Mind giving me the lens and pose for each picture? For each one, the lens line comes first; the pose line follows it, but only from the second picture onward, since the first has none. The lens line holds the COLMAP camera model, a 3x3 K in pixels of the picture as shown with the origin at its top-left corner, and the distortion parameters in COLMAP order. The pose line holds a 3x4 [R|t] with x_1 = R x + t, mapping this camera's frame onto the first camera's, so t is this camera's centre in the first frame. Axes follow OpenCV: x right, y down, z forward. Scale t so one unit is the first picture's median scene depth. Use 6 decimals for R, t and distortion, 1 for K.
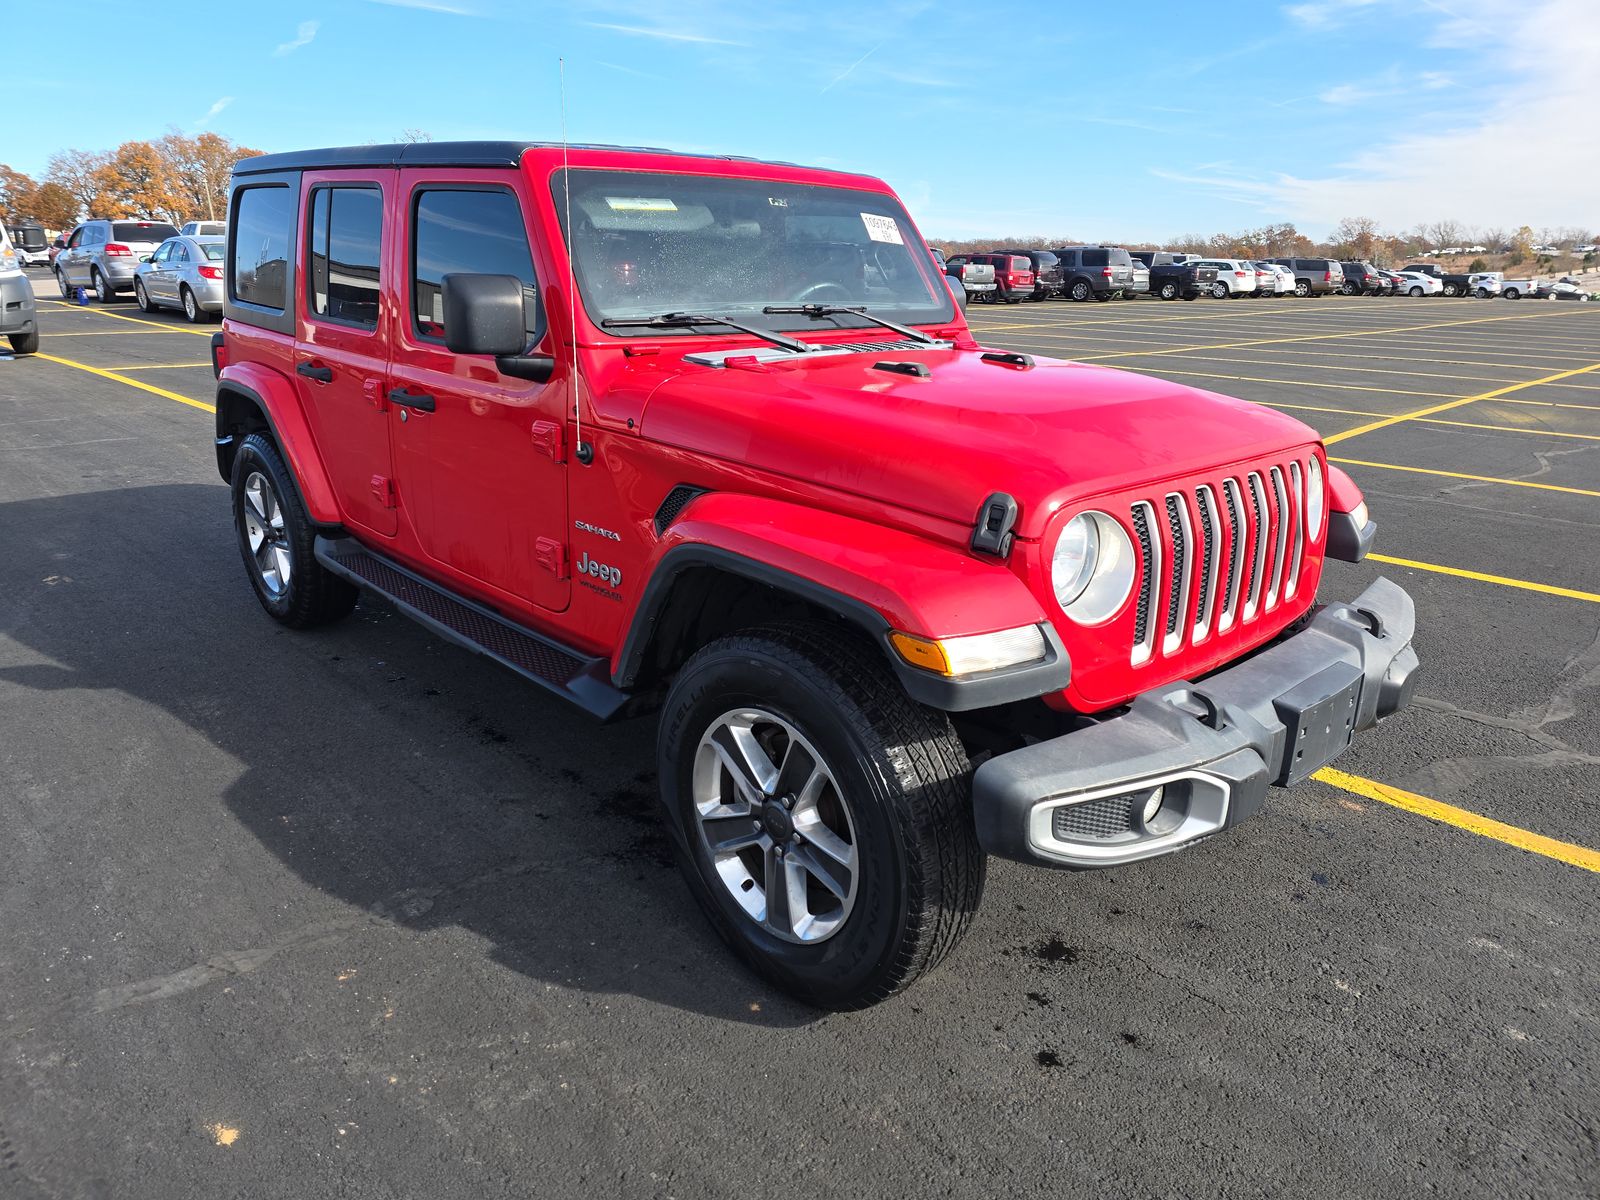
lens RADIAL K [[1084.9, 0, 800.0], [0, 1084.9, 600.0], [0, 0, 1]] dist [0.009426, 0.001182]
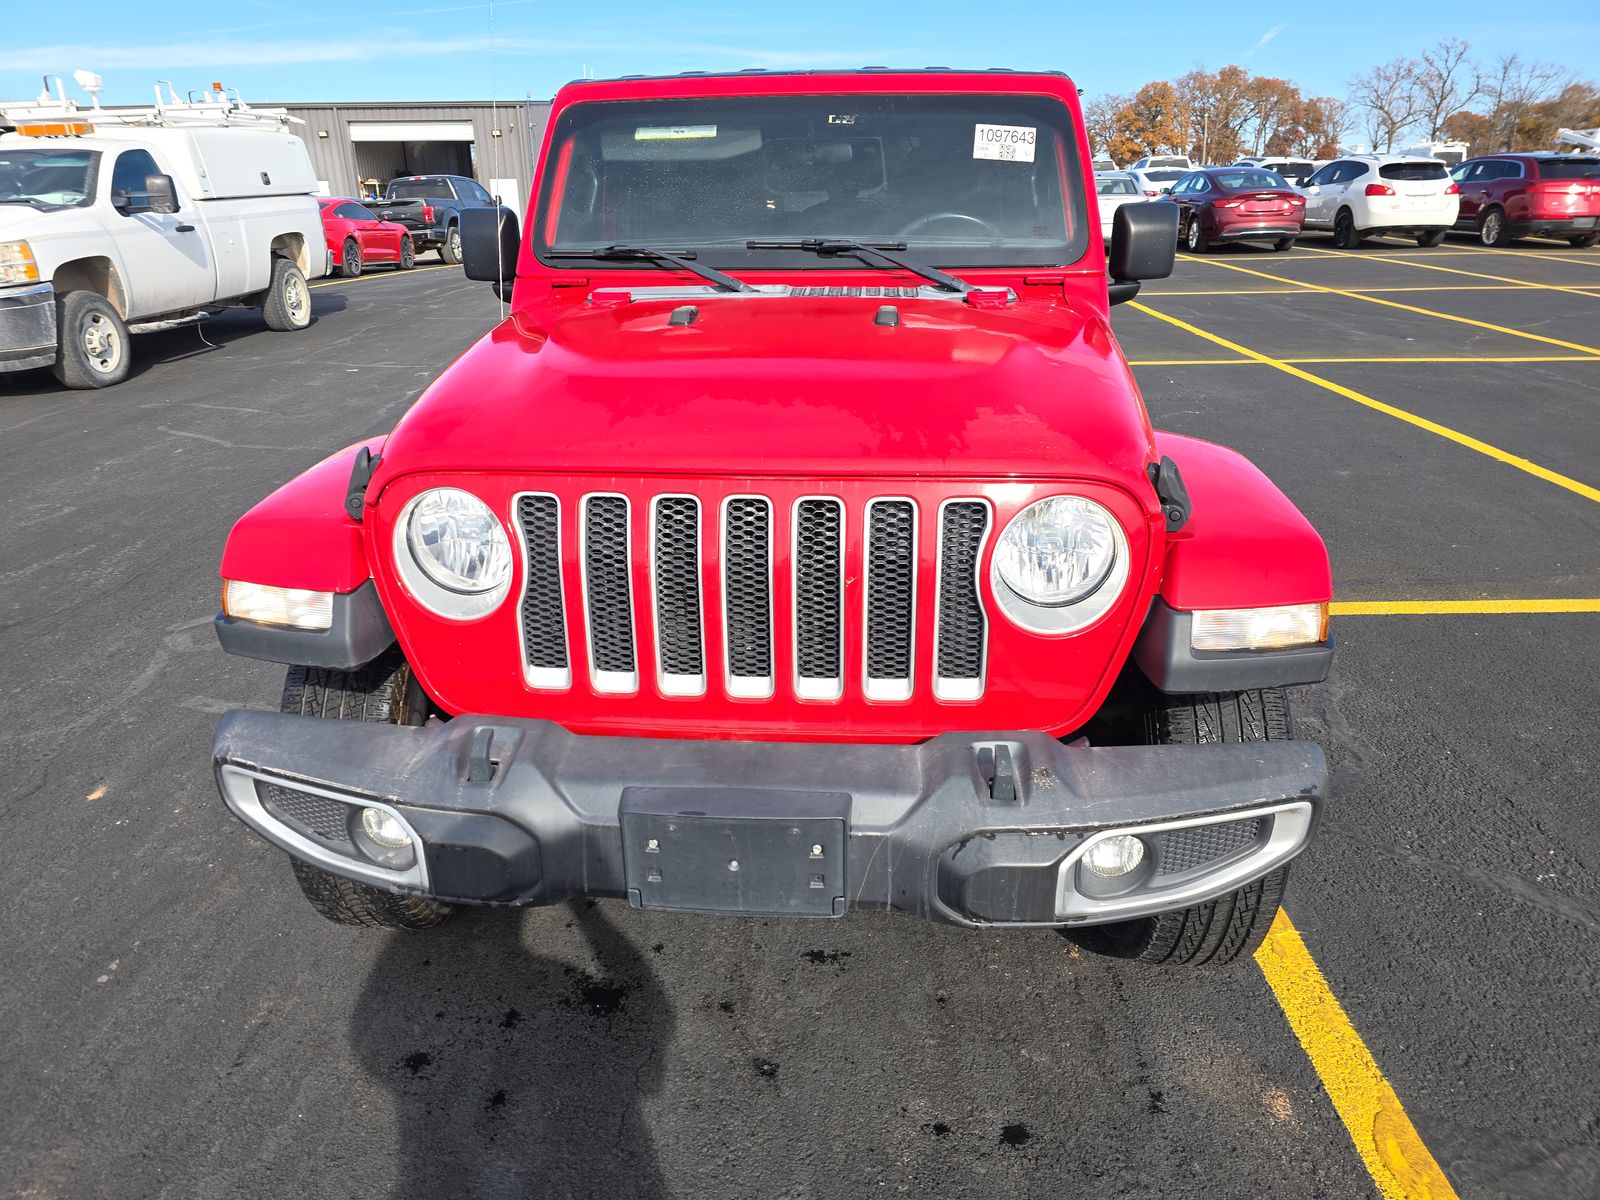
lens RADIAL K [[1090.9, 0, 799.4], [0, 1090.9, 632.2], [0, 0, 1]] dist [0.000148, -0.000423]
pose [[0.668437, 0.261238, -0.696381, 0.686316], [-0.204269, 0.964764, 0.165846, -0.109019], [0.715168, 0.031391, 0.698247, 0.383734]]
